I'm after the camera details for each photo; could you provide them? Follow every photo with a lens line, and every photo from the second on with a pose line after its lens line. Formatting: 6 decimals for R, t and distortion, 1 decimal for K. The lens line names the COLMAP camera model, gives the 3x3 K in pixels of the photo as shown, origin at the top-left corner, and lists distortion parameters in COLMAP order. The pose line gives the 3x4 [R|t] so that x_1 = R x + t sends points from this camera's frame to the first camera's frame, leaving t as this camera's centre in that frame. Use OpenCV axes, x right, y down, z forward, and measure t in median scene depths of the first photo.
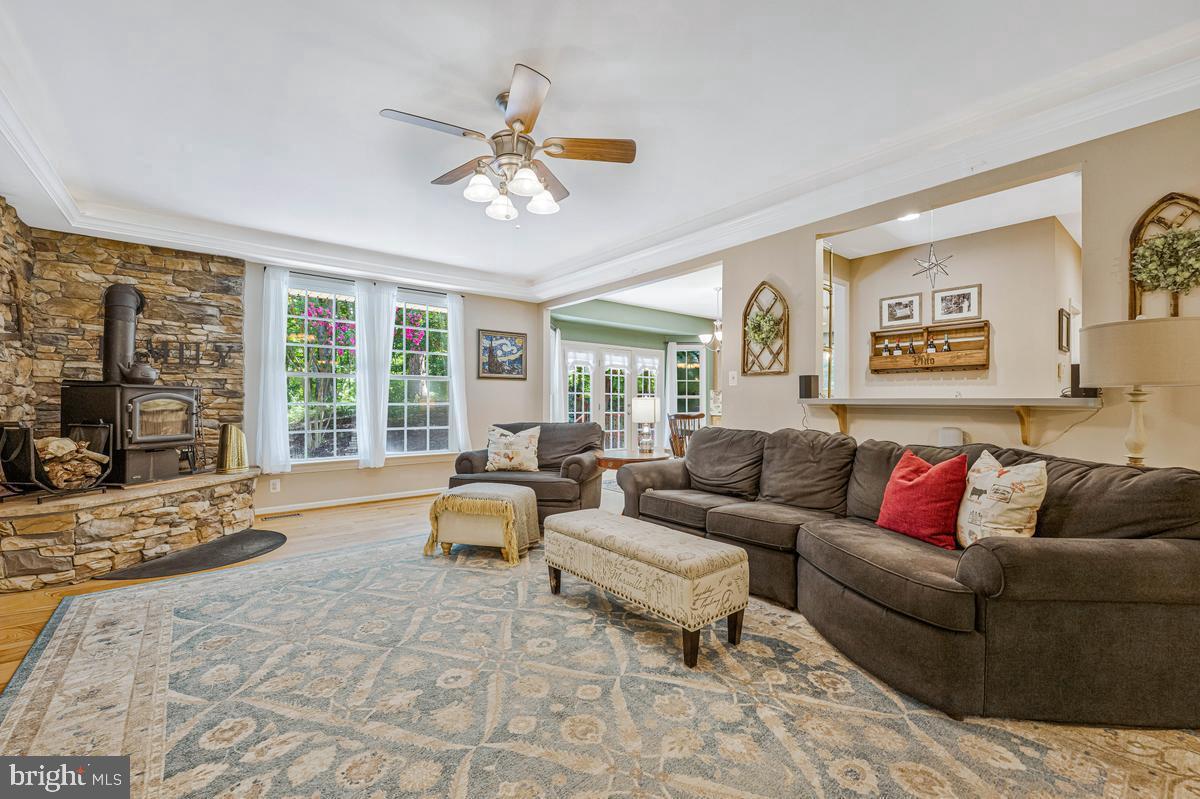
lens RADIAL K [[488.4, 0, 593.0], [0, 488.4, 401.7], [0, 0, 1]] dist [-0.002043, -0.000269]
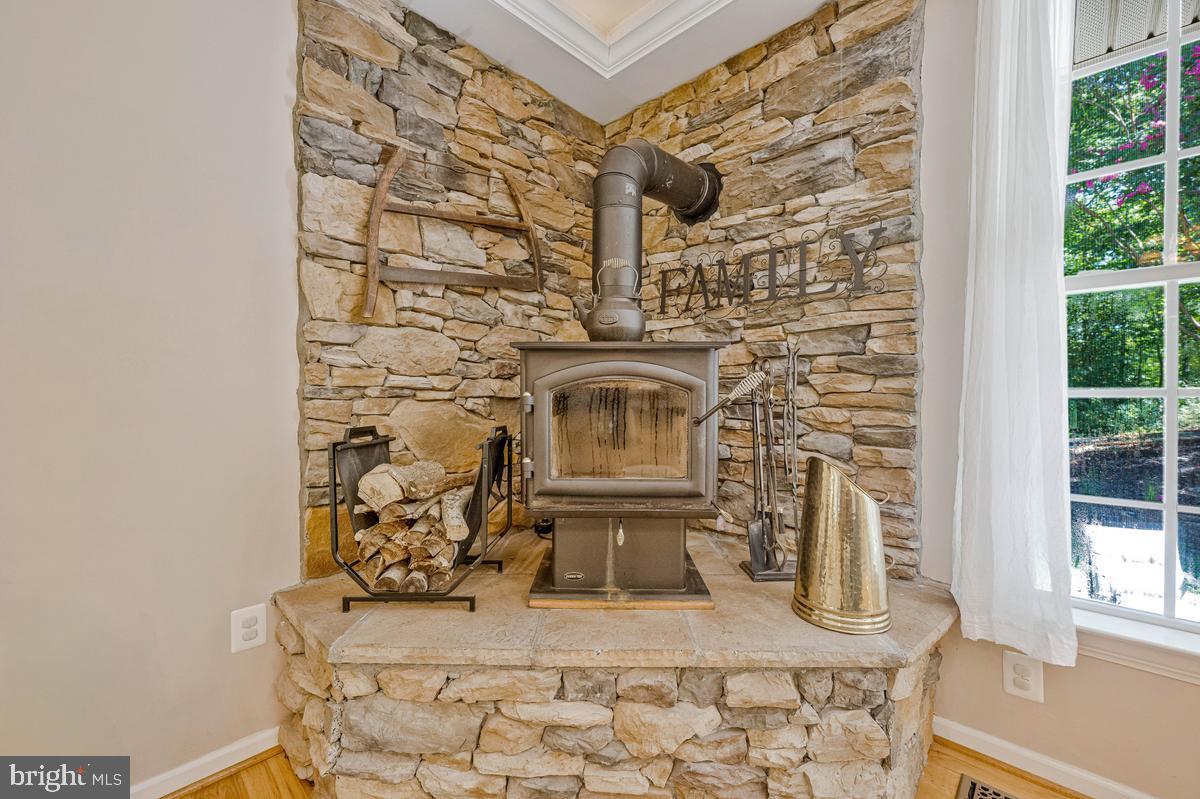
lens RADIAL K [[488.4, 0, 592.7], [0, 488.4, 400.4], [0, 0, 1]] dist [-0.002043, -0.000269]
pose [[0.124411, 0.005089, -0.992218, -0.430940], [0.001883, 0.999984, 0.005365, 0.006770], [0.992229, -0.002535, 0.124399, 0.772056]]
